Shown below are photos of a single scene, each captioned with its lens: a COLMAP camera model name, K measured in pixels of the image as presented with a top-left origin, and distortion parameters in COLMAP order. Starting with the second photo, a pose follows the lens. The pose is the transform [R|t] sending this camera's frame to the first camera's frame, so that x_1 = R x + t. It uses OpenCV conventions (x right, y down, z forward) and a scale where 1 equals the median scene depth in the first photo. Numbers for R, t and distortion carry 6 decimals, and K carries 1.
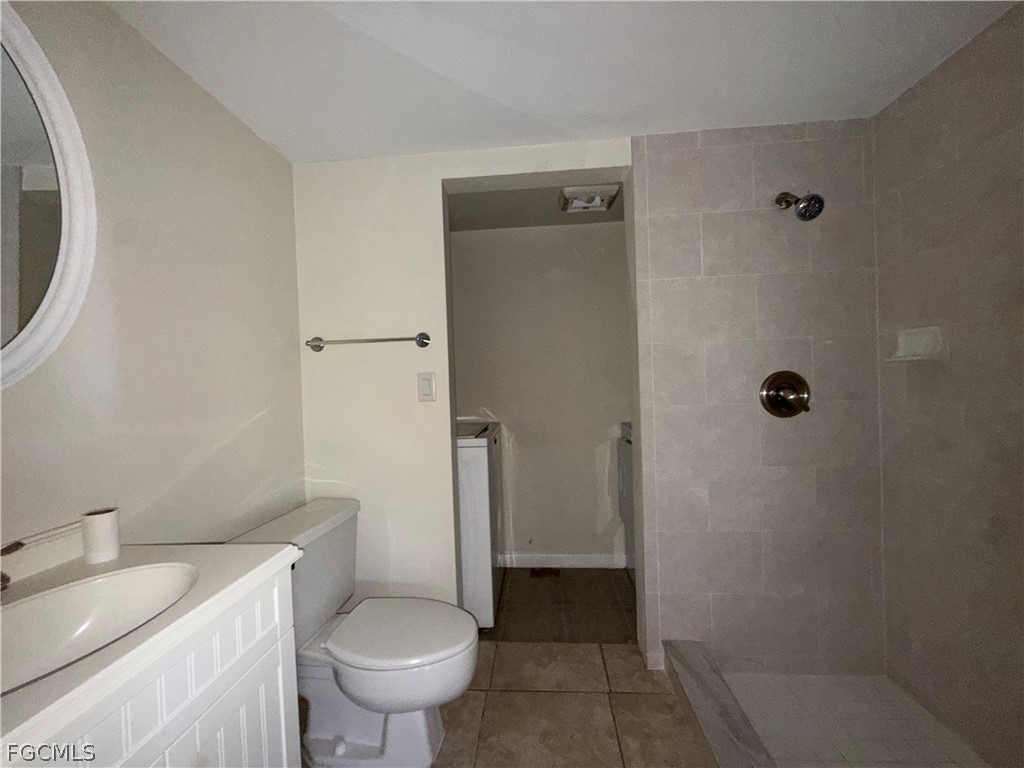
lens RADIAL K [[407.0, 0, 510.3], [0, 407.0, 383.7], [0, 0, 1]] dist [-0.002030, 0.000545]
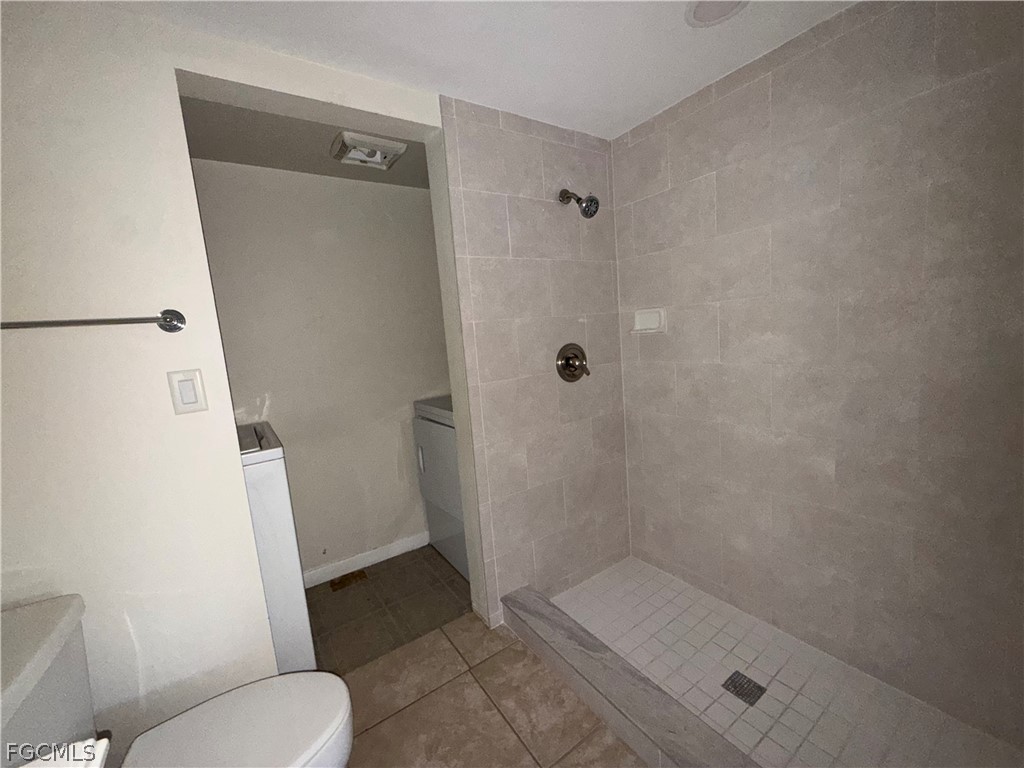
lens RADIAL K [[407.0, 0, 510.3], [0, 407.0, 383.7], [0, 0, 1]] dist [-0.002030, 0.000545]
pose [[0.784032, -0.107826, 0.611284, -0.206446], [0.061482, 0.993444, 0.096379, -0.038706], [-0.617668, -0.037981, 0.785521, 0.155052]]
